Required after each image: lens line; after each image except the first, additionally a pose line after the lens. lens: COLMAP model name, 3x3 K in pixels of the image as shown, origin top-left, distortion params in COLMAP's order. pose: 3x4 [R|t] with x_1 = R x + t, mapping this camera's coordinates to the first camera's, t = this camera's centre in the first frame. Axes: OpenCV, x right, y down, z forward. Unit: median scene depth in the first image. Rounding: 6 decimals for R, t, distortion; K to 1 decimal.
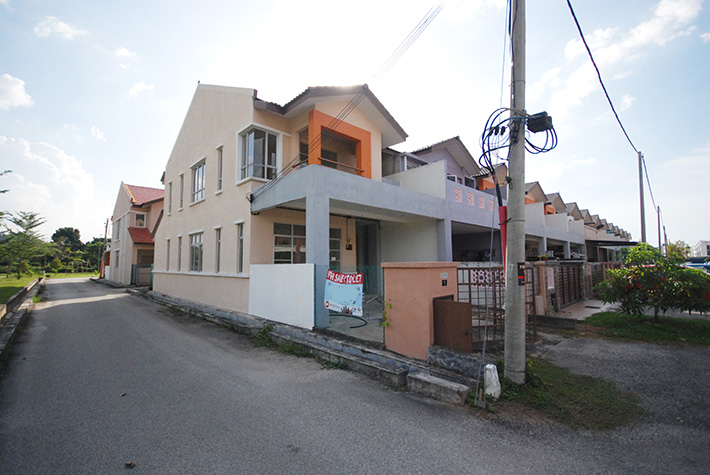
lens RADIAL K [[316.0, 0, 355.0], [0, 316.0, 237.5], [0, 0, 1]] dist [-0.001355, -0.000255]
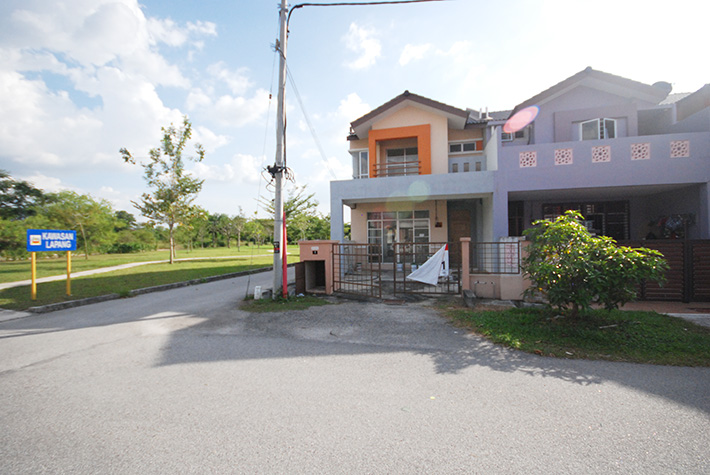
lens RADIAL K [[316.0, 0, 355.0], [0, 316.0, 237.5], [0, 0, 1]] dist [-0.001355, -0.000255]
pose [[0.526170, -0.008655, -0.850335, 0.860206], [0.081234, 0.995887, 0.040130, 0.005819], [0.846491, -0.090191, 0.524709, 0.139780]]
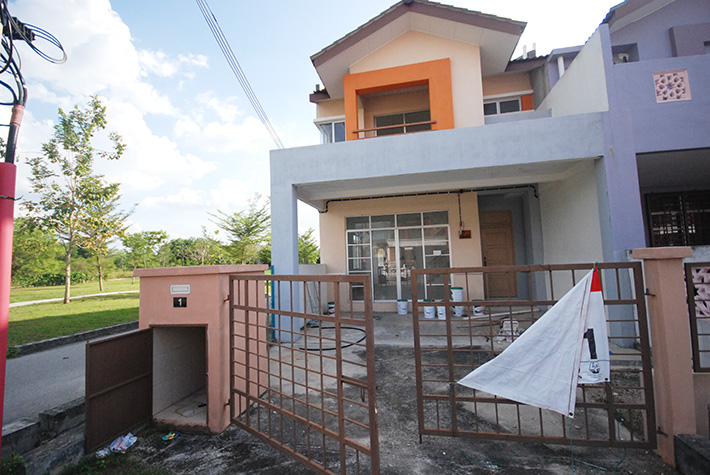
lens RADIAL K [[316.0, 0, 355.0], [0, 316.0, 237.5], [0, 0, 1]] dist [-0.001355, -0.000255]
pose [[0.558166, -0.080146, -0.825849, 0.445394], [0.101318, 0.994459, -0.028032, 0.034461], [0.823520, -0.068026, 0.563194, 0.442317]]
